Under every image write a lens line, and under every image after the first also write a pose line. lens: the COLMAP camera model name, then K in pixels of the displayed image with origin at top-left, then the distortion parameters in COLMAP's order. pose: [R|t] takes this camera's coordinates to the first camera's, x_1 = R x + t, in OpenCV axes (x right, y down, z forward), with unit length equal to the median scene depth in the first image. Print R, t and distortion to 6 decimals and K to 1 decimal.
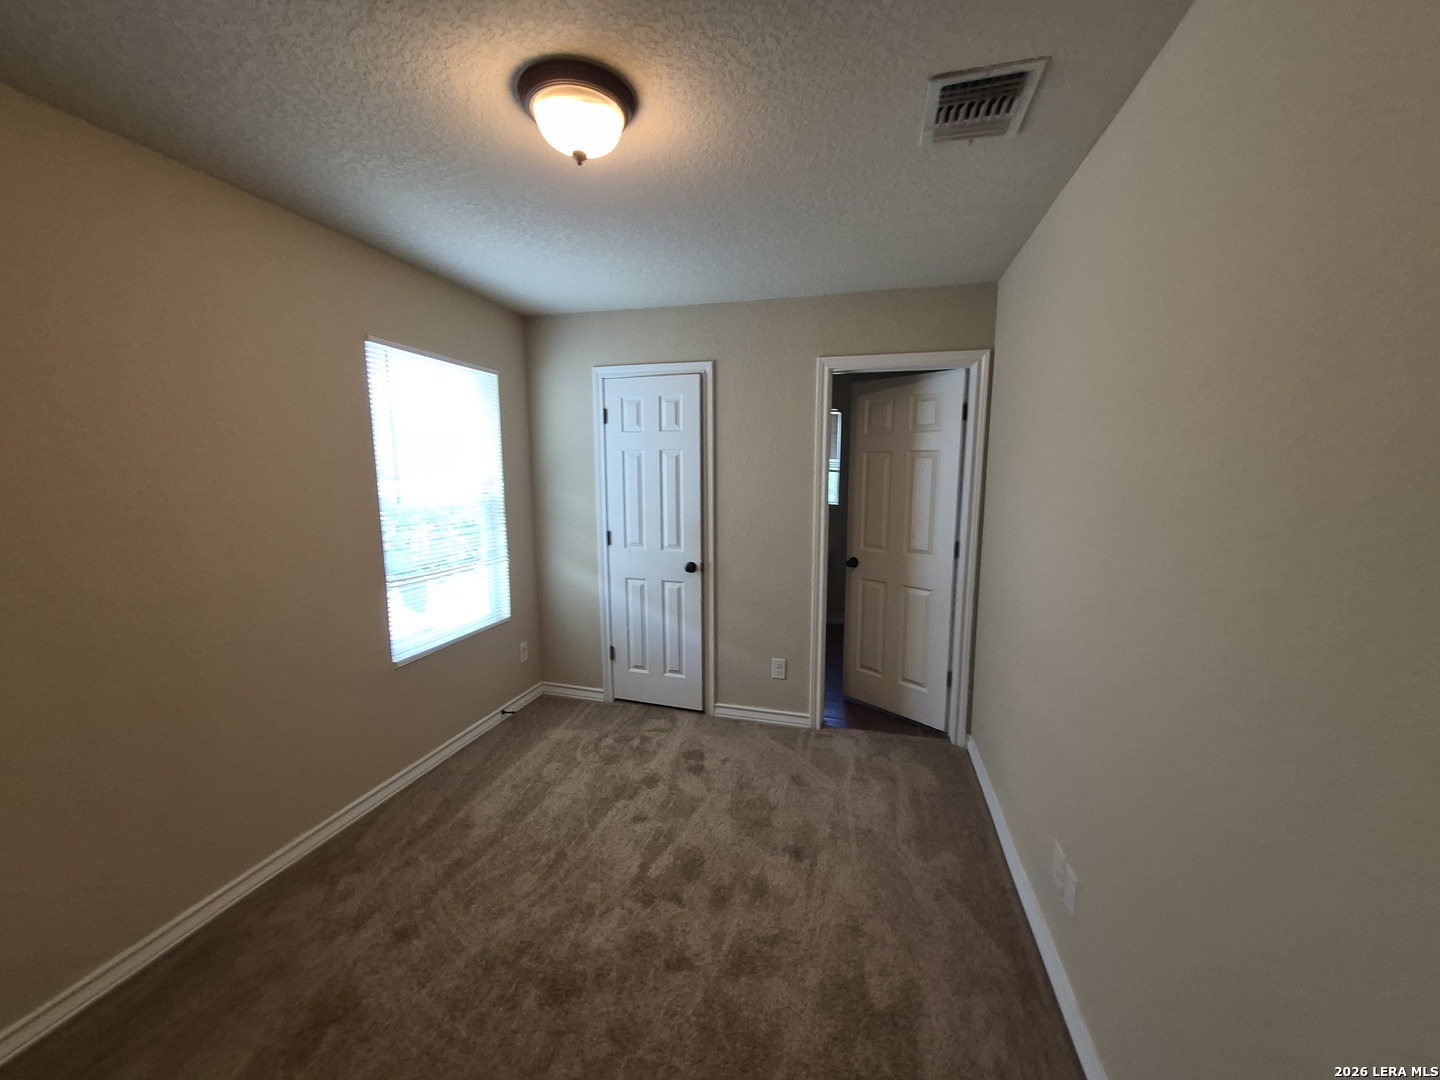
lens RADIAL K [[566.2, 0, 712.2], [0, 566.2, 542.7], [0, 0, 1]] dist [0.002878, 0.000402]
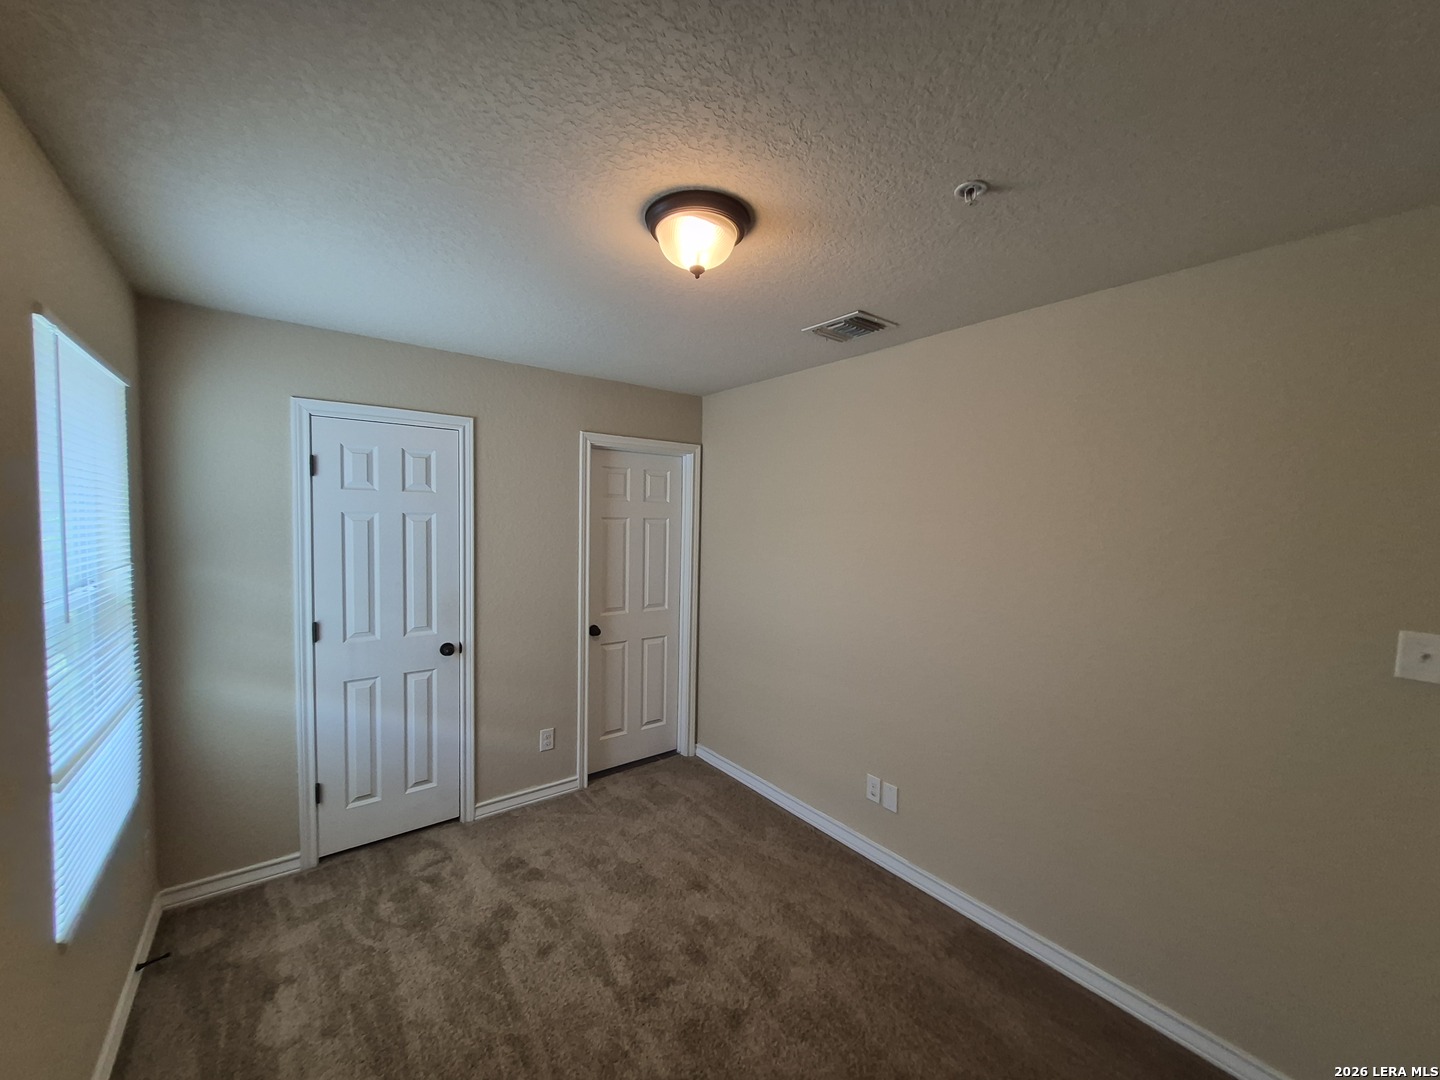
lens RADIAL K [[560.4, 0, 715.8], [0, 560.4, 544.1], [0, 0, 1]] dist [0.005688, -0.000040]
pose [[0.608420, -0.029162, 0.793079, -0.654682], [0.088238, 0.995614, -0.031083, -0.077124], [-0.788695, 0.088891, 0.608325, 0.235862]]
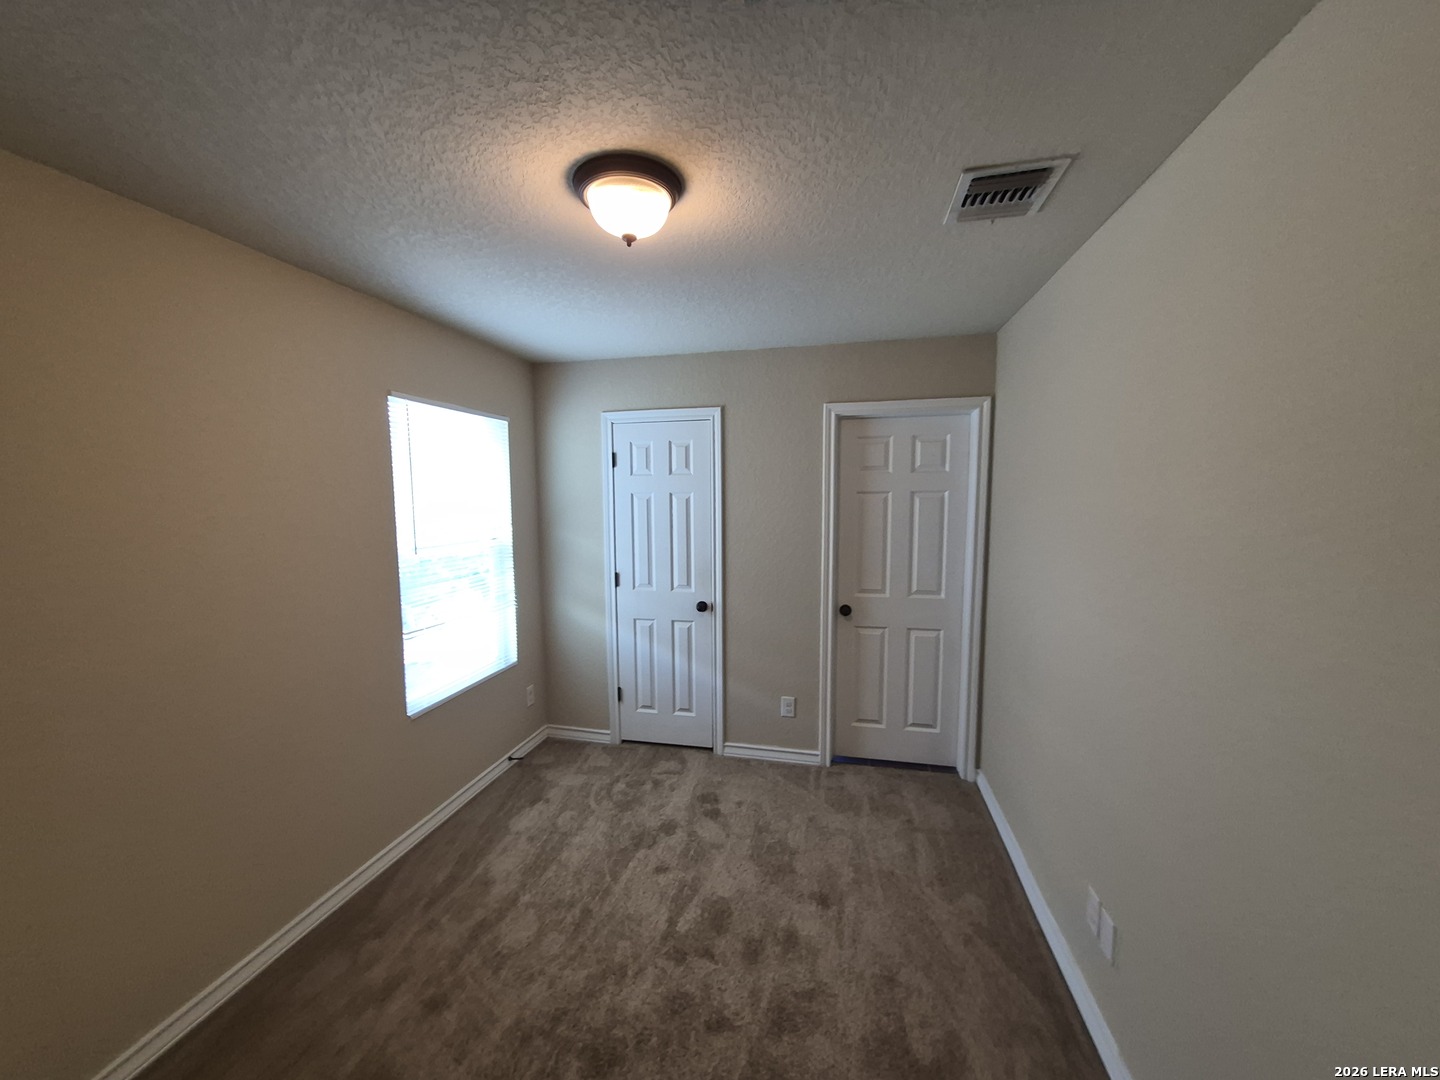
lens RADIAL K [[564.6, 0, 712.6], [0, 564.6, 546.3], [0, 0, 1]] dist [0.003167, 0.000661]
pose [[0.999221, -0.015253, 0.036390, -0.069434], [0.016537, 0.999242, -0.035236, -0.042270], [-0.035825, 0.035811, 0.998716, -0.010883]]
